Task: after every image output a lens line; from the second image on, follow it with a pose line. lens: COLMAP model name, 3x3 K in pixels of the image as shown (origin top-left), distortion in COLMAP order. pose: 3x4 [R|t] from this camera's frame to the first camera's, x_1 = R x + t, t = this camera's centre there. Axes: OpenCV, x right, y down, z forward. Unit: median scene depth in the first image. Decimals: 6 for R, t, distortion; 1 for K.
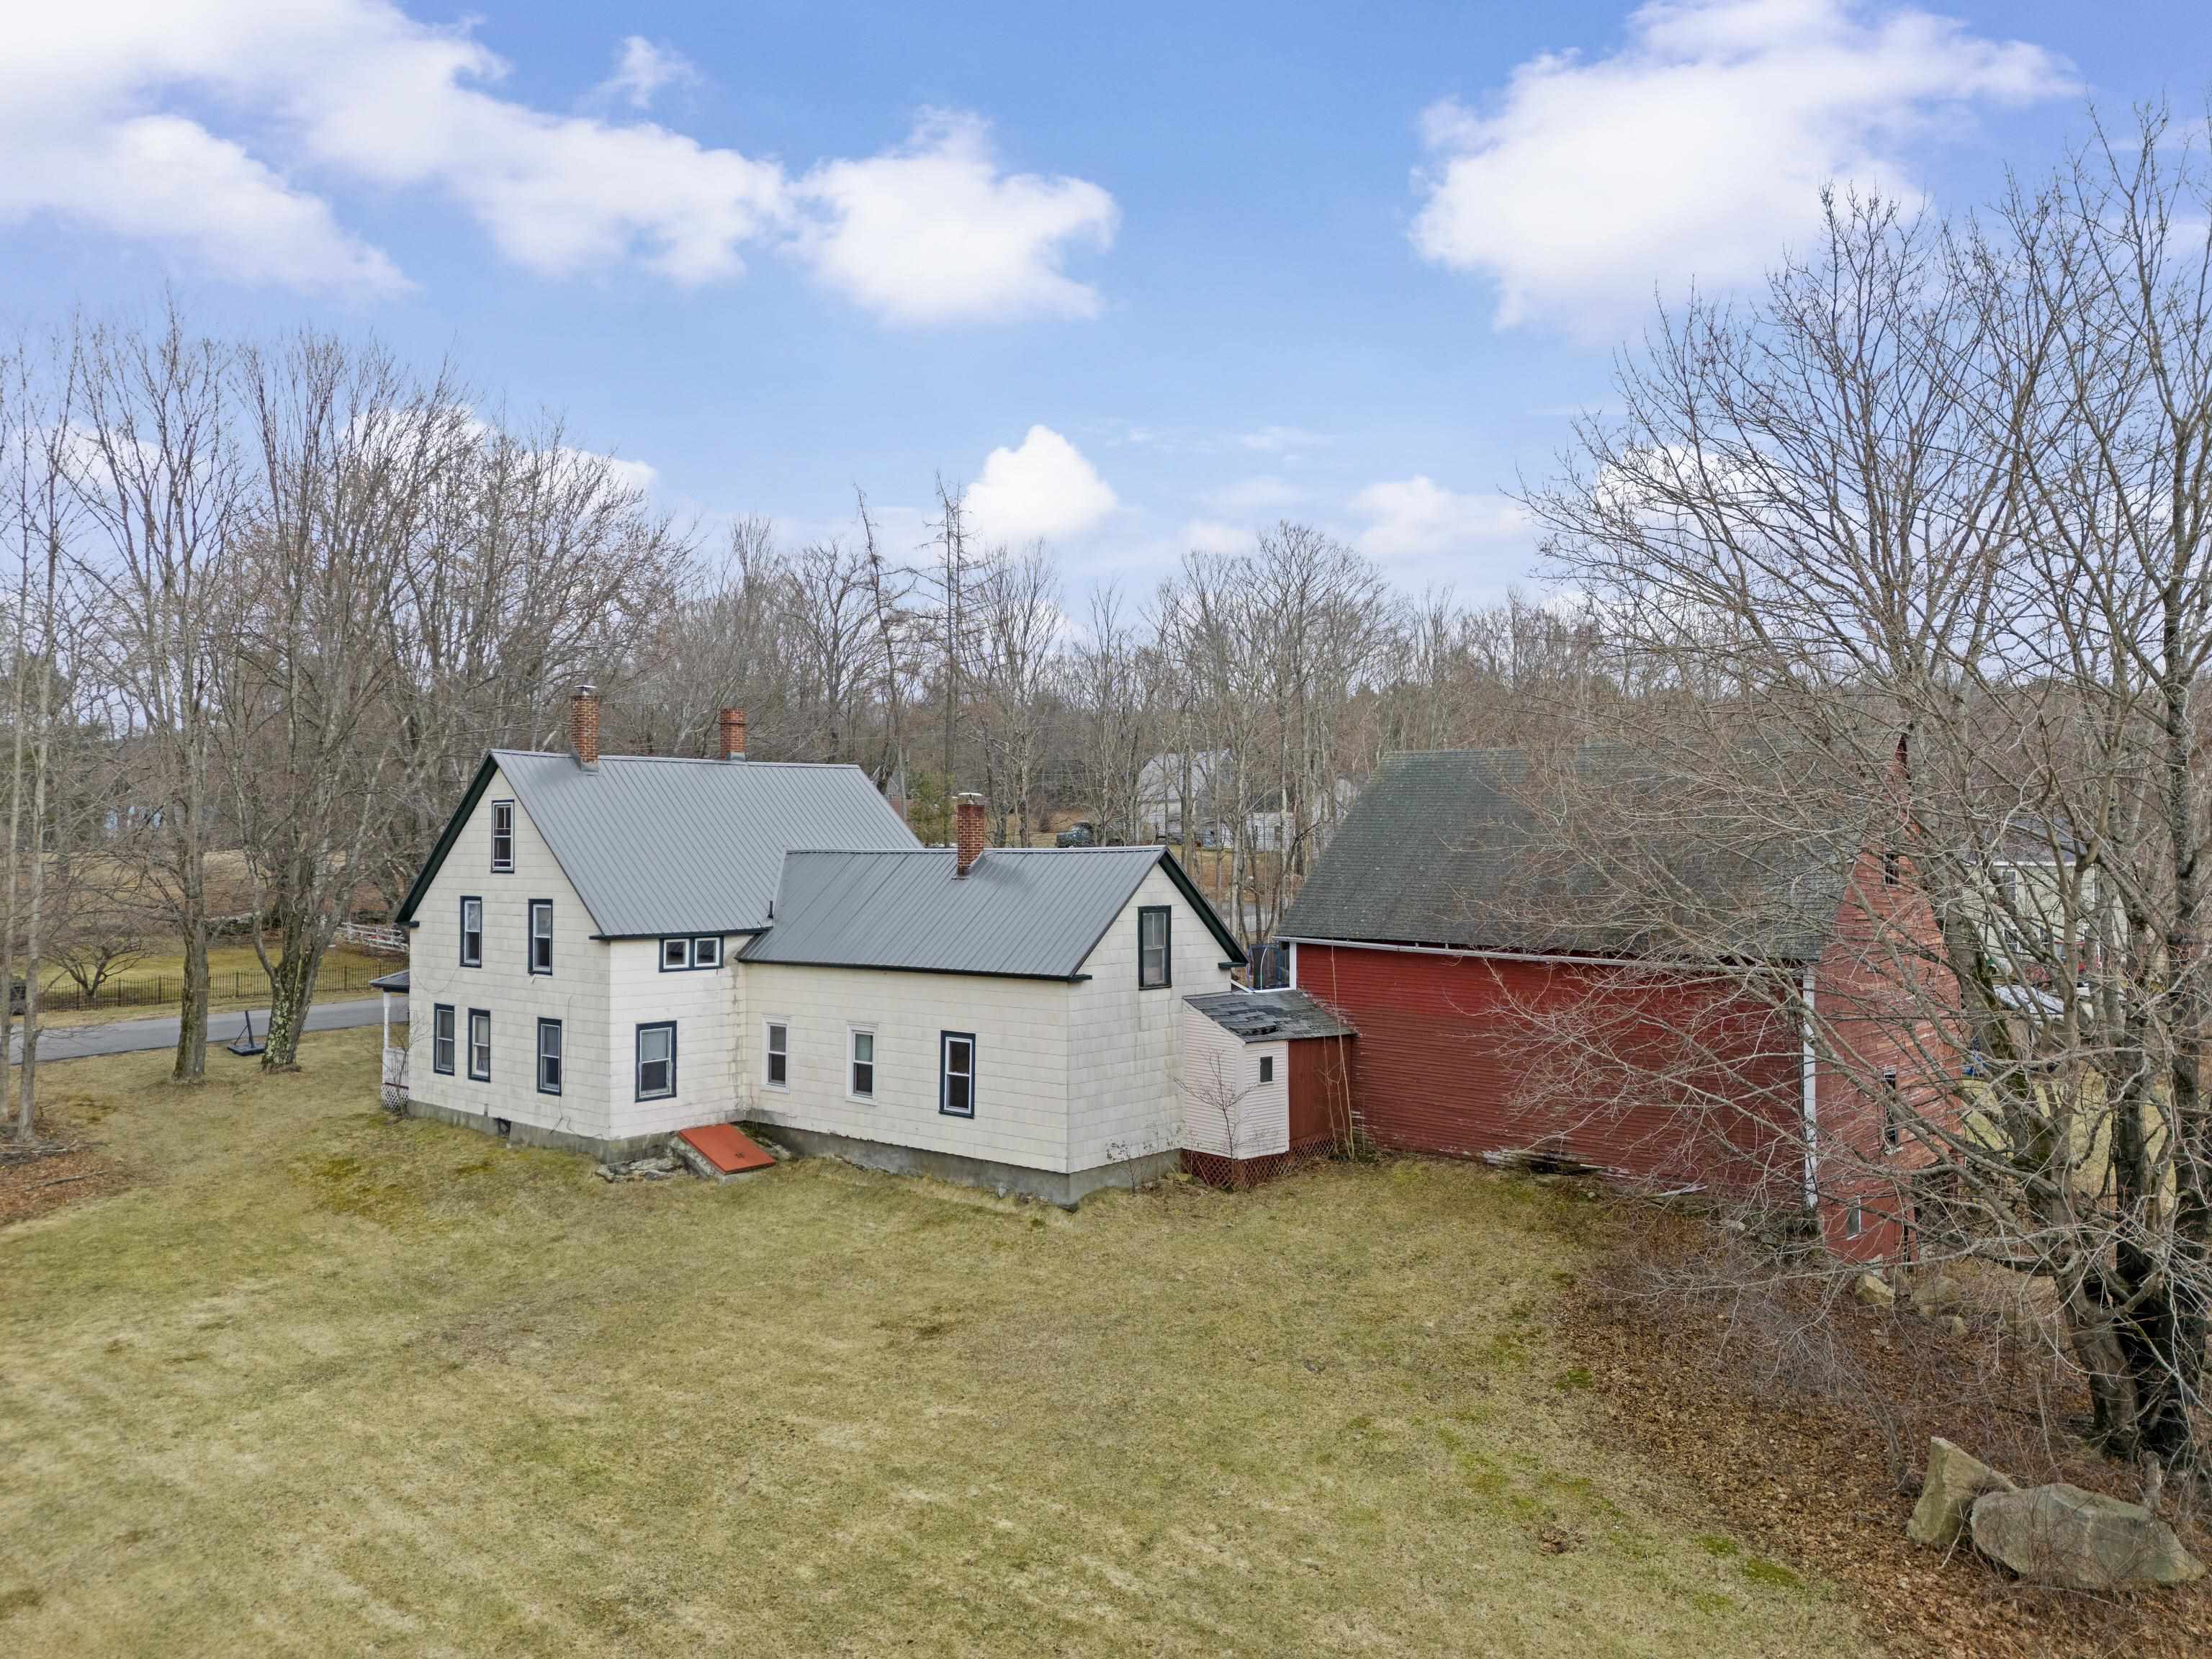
lens RADIAL K [[1646.6, 0, 1093.6], [0, 1646.6, 827.0], [0, 0, 1]] dist [0.077919, -0.069586]
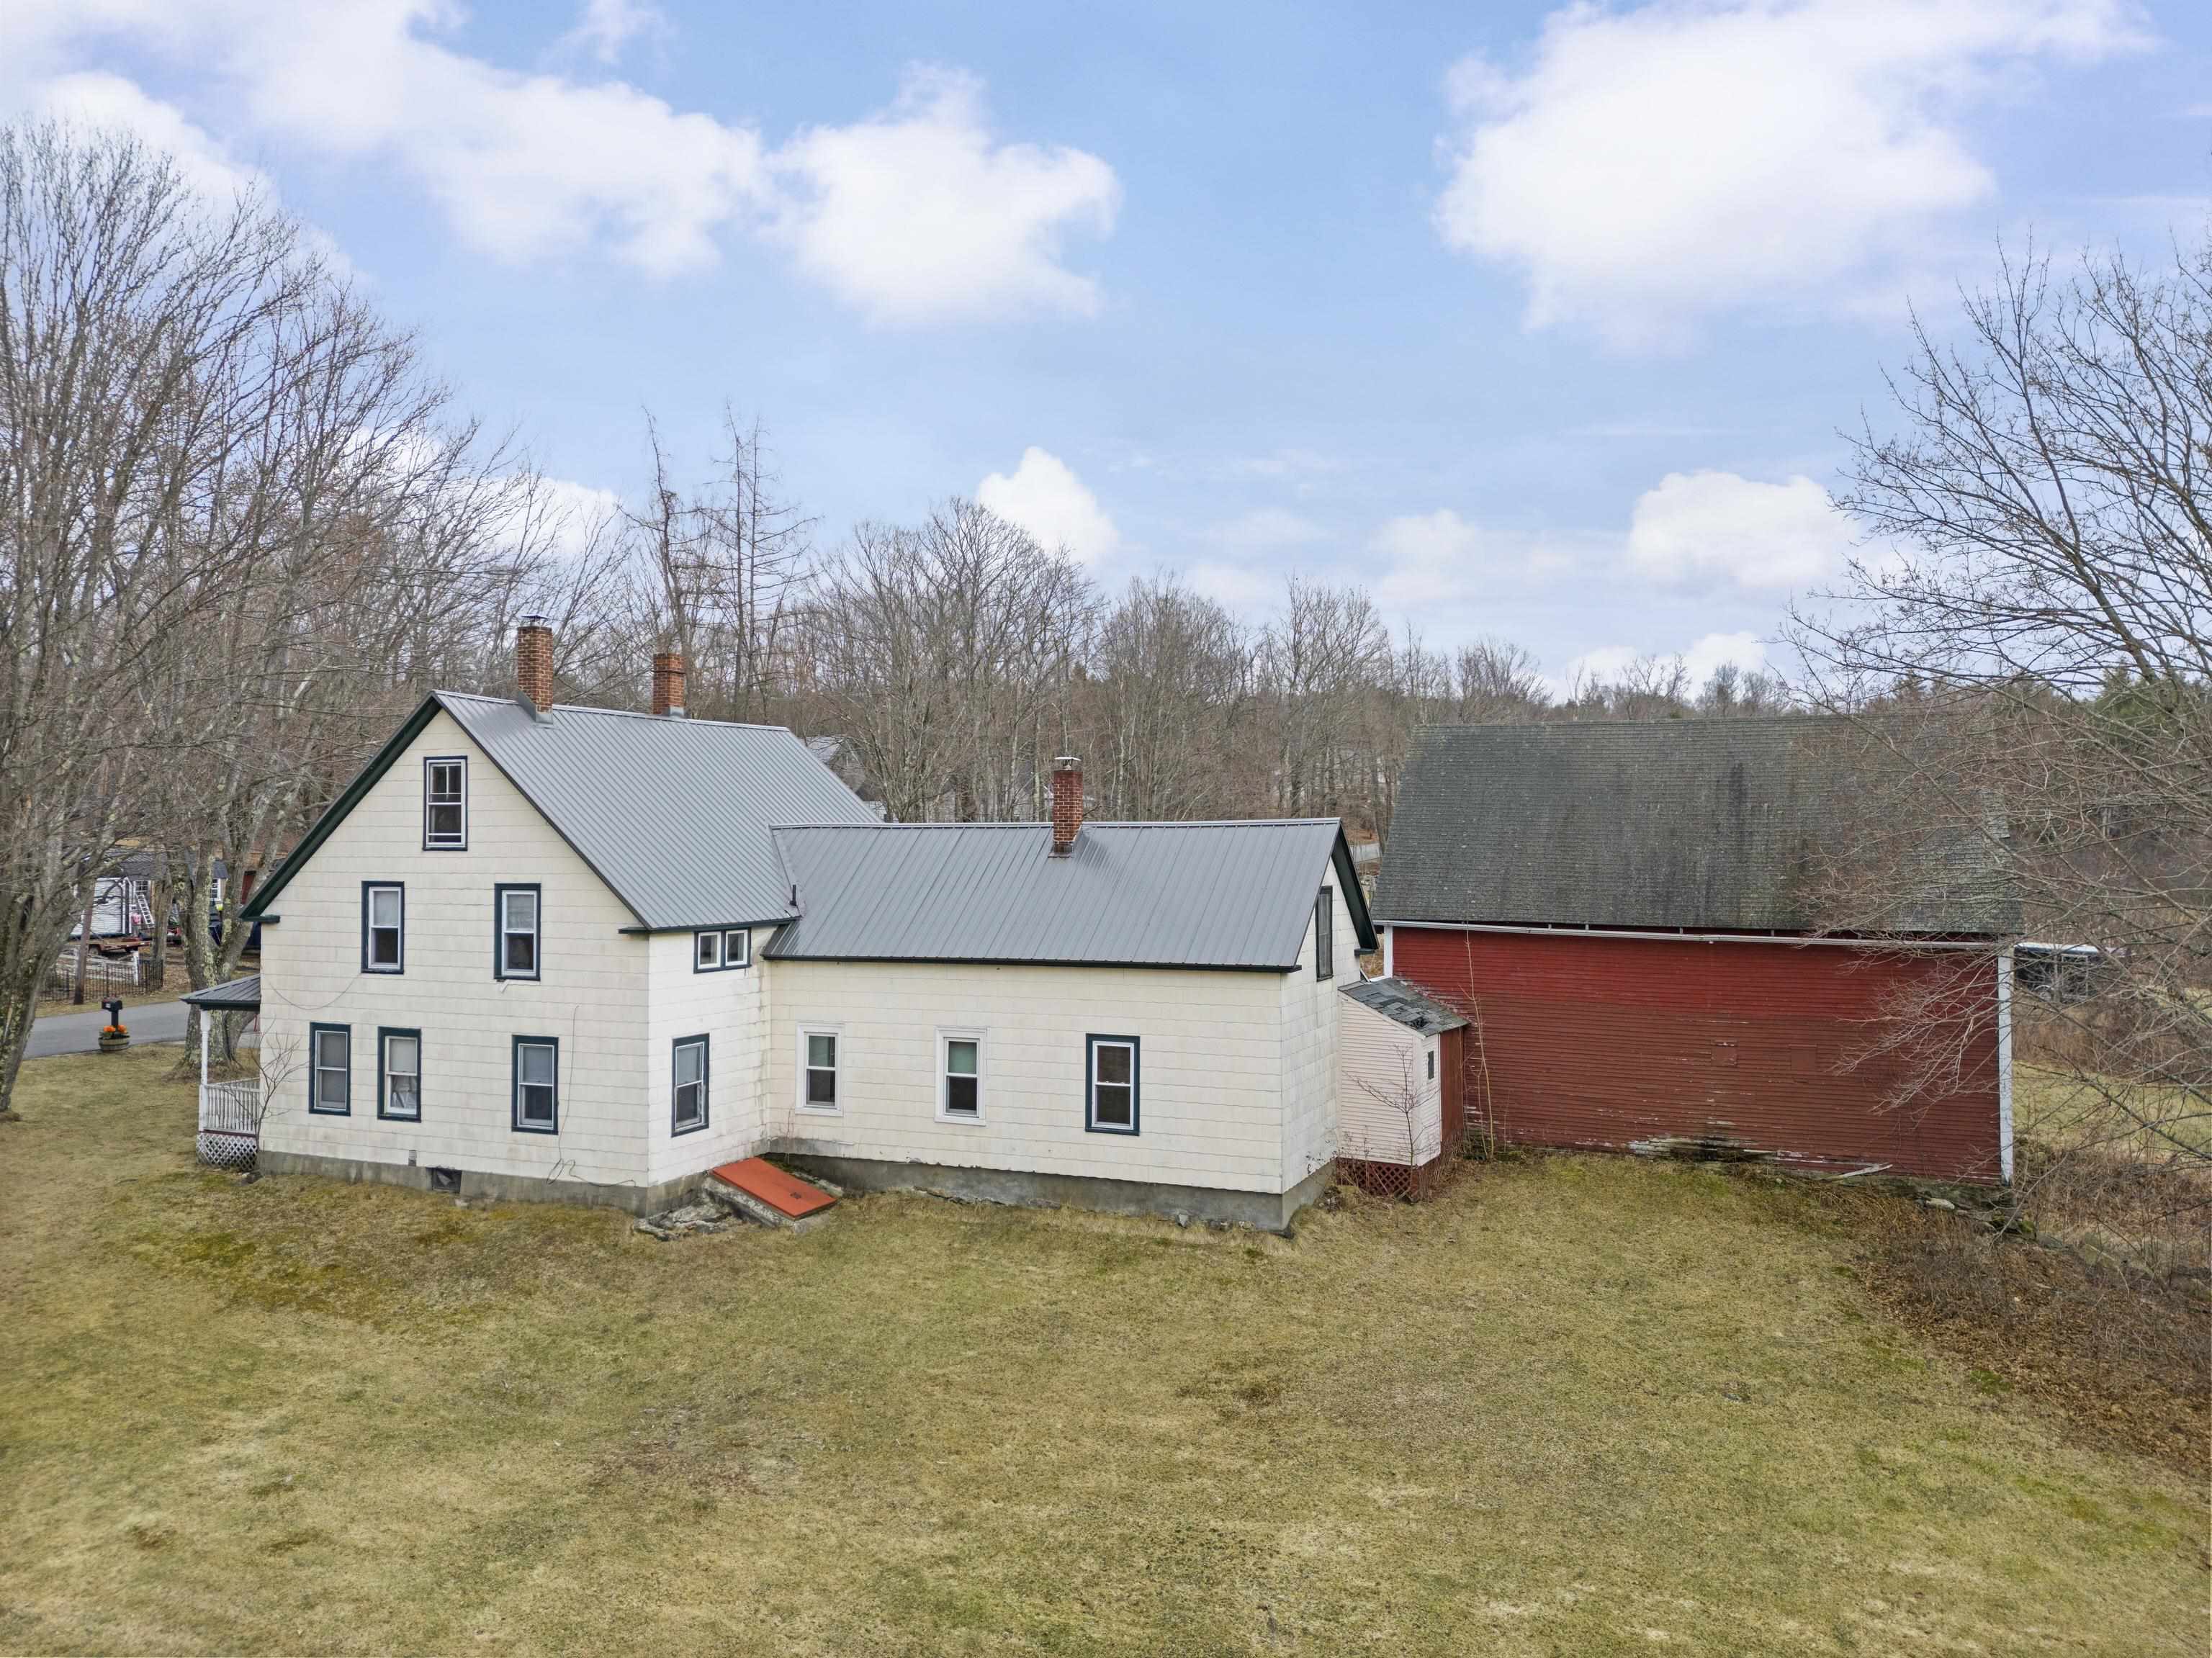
lens RADIAL K [[1646.5, 0, 1093.6], [0, 1646.5, 826.5], [0, 0, 1]] dist [0.077919, -0.069586]
pose [[0.948721, 0.005488, 0.316068, -0.337603], [-0.006465, 0.999977, 0.002043, 0.013794], [-0.316050, -0.003981, 0.948734, 0.181610]]
